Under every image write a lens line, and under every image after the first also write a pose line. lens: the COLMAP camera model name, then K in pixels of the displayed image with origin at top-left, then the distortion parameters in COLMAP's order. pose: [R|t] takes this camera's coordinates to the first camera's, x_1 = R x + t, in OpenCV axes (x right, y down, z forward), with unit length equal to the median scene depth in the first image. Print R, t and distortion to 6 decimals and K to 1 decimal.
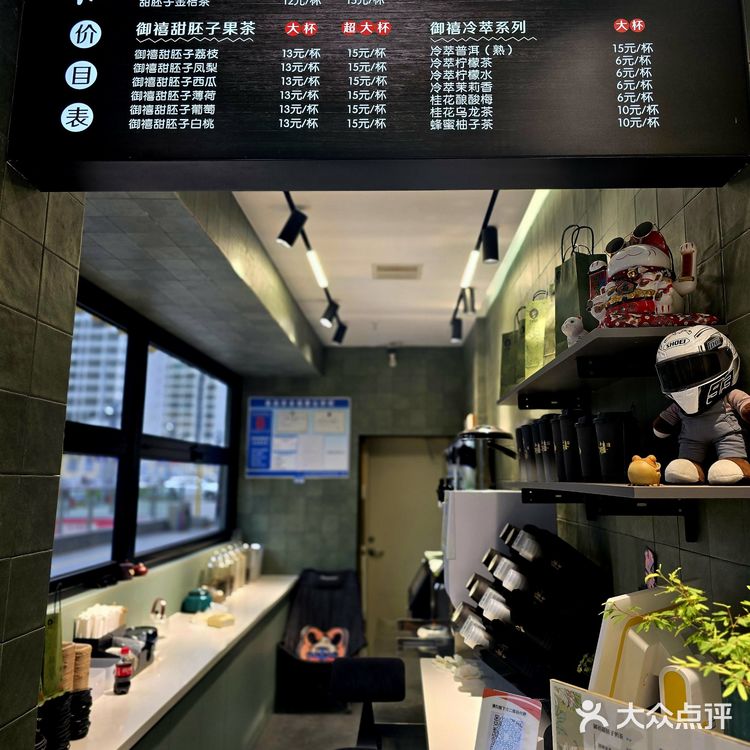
lens RADIAL K [[659.4, 0, 376.1], [0, 659.4, 363.9], [0, 0, 1]] dist [0.109920, -0.138977]
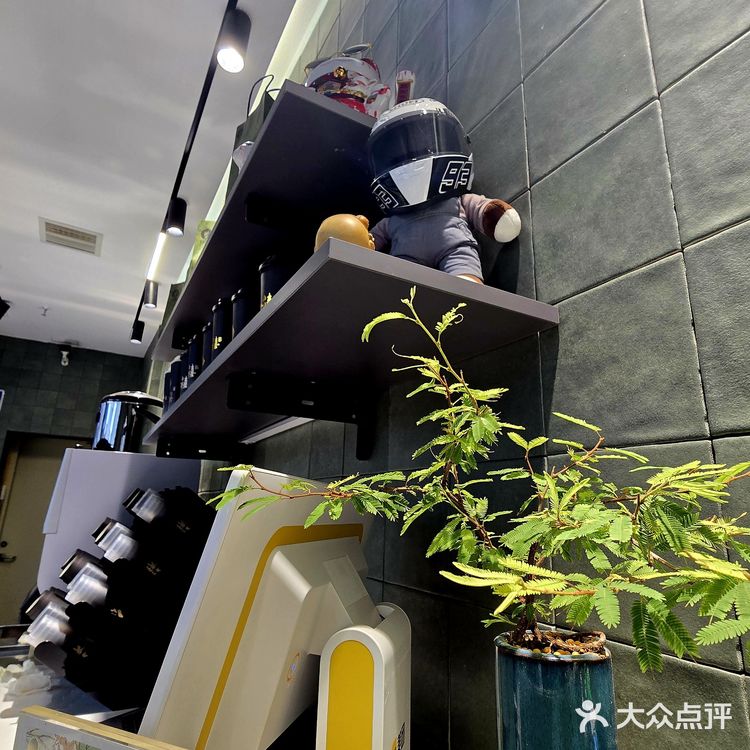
lens RADIAL K [[505.9, 0, 375.0], [0, 505.9, 375.0], [0, 0, 1]] dist [-0.001082, -0.001677]
pose [[0.848942, 0.158629, 0.504117, 0.128599], [-0.115479, 0.986518, -0.115957, 0.162220], [-0.515715, 0.040226, 0.855816, 0.353987]]
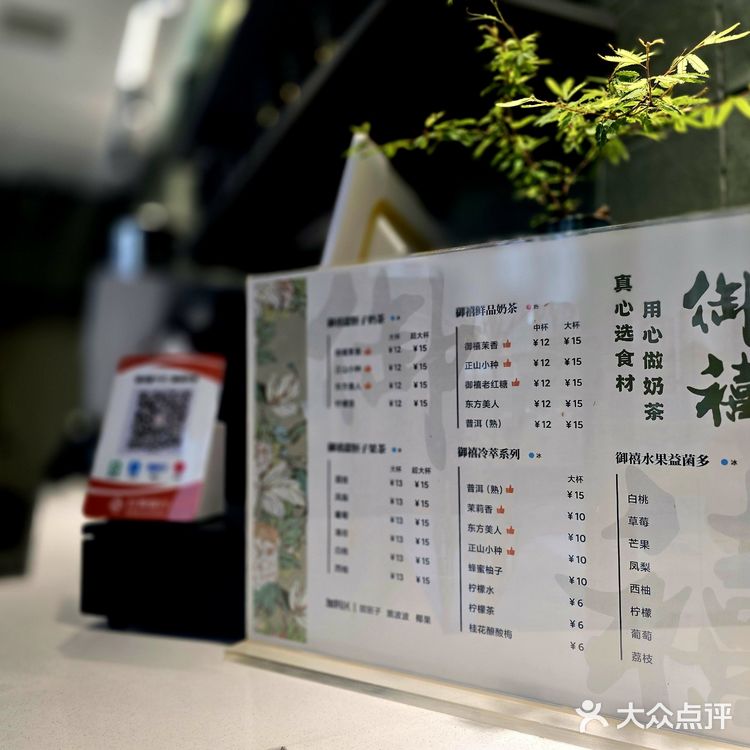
lens RADIAL K [[659.4, 0, 376.1], [0, 659.4, 363.9], [0, 0, 1]] dist [0.109920, -0.138977]
pose [[0.891389, 0.007863, 0.453171, 0.055602], [-0.067133, 0.991111, 0.114855, 0.238242], [-0.448239, -0.132803, 0.883994, 0.240625]]
